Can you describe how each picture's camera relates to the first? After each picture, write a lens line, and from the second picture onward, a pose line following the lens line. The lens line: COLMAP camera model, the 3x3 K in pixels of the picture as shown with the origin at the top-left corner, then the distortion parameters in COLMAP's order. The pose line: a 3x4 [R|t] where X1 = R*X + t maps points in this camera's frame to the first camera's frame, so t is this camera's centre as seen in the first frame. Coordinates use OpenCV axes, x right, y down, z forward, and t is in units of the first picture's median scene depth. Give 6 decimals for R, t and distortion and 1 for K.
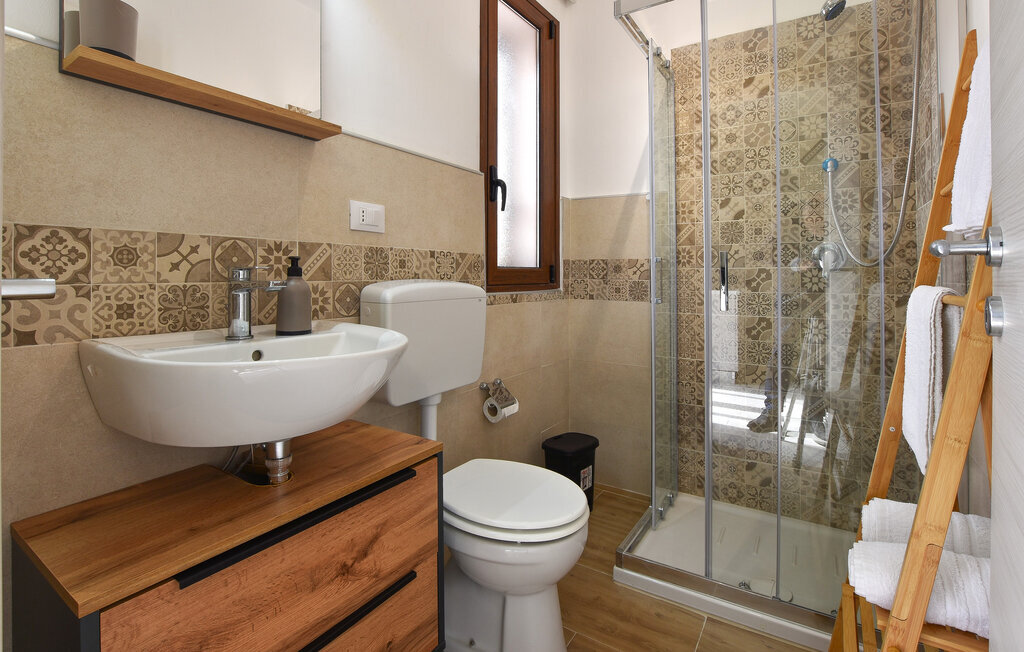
lens RADIAL K [[491.6, 0, 510.4], [0, 491.6, 264.8], [0, 0, 1]] dist [-0.001927, -0.000179]
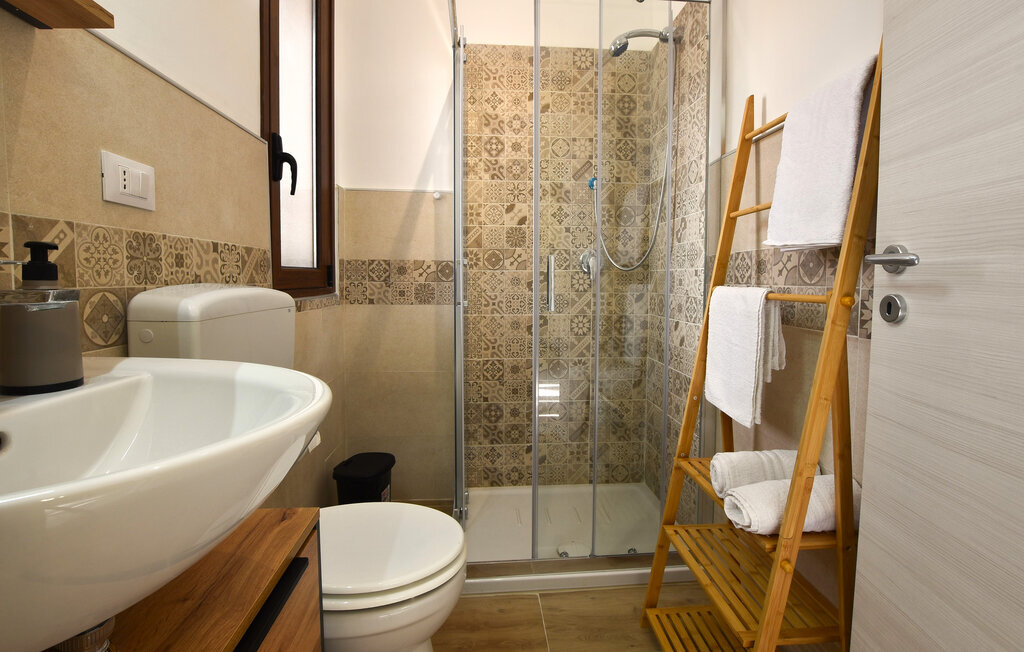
lens RADIAL K [[489.9, 0, 515.3], [0, 489.9, 297.7], [0, 0, 1]] dist [-0.003288, 0.000163]
pose [[0.796011, -0.025564, 0.604741, -0.205827], [-0.012658, 0.998186, 0.058858, 0.003055], [-0.605149, -0.054507, 0.794244, 0.161163]]
